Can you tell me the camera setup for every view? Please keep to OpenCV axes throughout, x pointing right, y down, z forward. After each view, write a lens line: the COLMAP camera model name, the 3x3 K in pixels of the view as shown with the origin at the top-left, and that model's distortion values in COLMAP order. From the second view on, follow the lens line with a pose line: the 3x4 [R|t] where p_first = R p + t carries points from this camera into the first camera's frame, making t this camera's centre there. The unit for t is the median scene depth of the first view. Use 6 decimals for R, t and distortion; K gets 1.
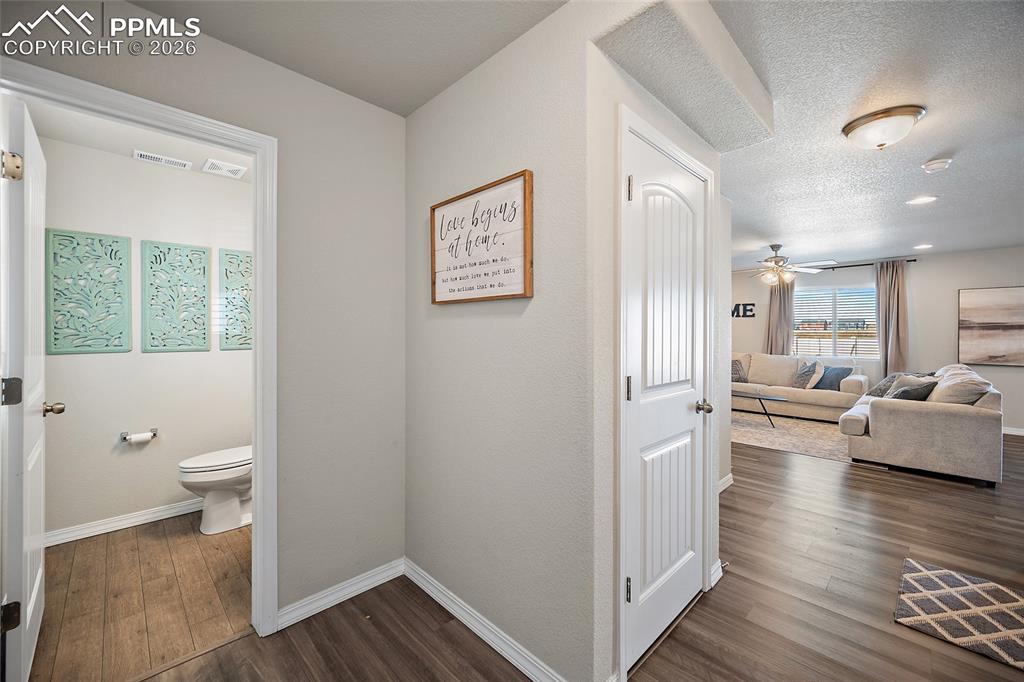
lens RADIAL K [[410.3, 0, 498.8], [0, 410.3, 330.7], [0, 0, 1]] dist [0.000272, -0.000209]
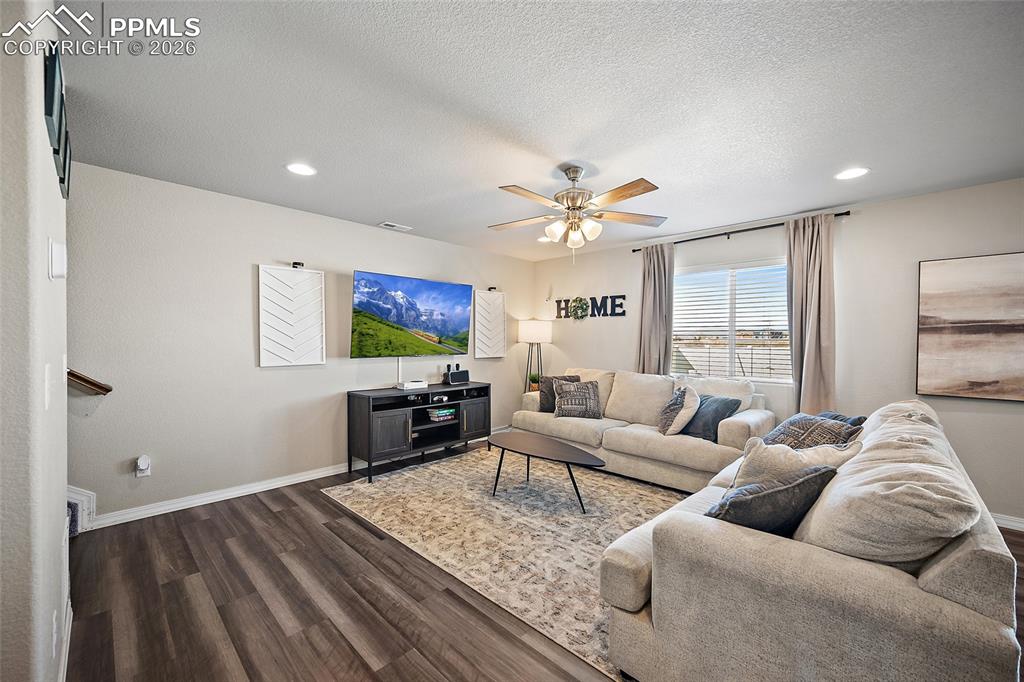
lens RADIAL K [[410.3, 0, 506.3], [0, 410.3, 345.1], [0, 0, 1]] dist [0.000272, -0.000209]
pose [[0.999567, 0.001066, 0.029398, 0.516057], [-0.001499, 0.999891, 0.014704, 0.005532], [-0.029379, -0.014742, 0.999460, 0.433930]]
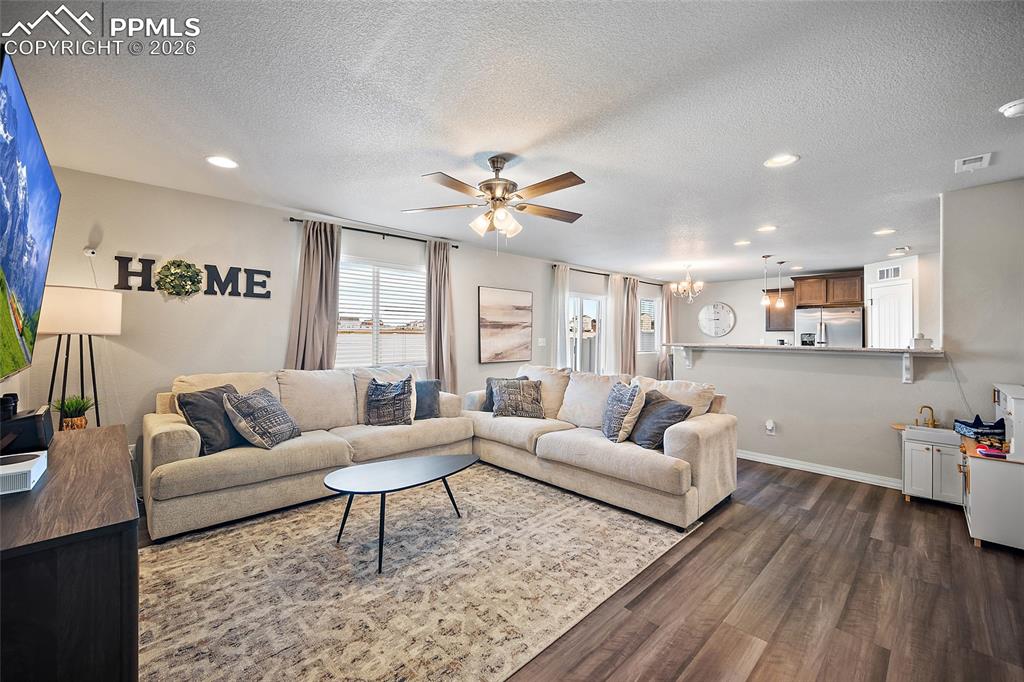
lens RADIAL K [[410.3, 0, 507.2], [0, 410.3, 332.4], [0, 0, 1]] dist [0.000272, -0.000209]
pose [[0.007290, -0.002722, 0.999970, 0.152773], [-0.011844, 0.999926, 0.002809, 0.004245], [-0.999903, -0.011865, 0.007258, 0.878646]]
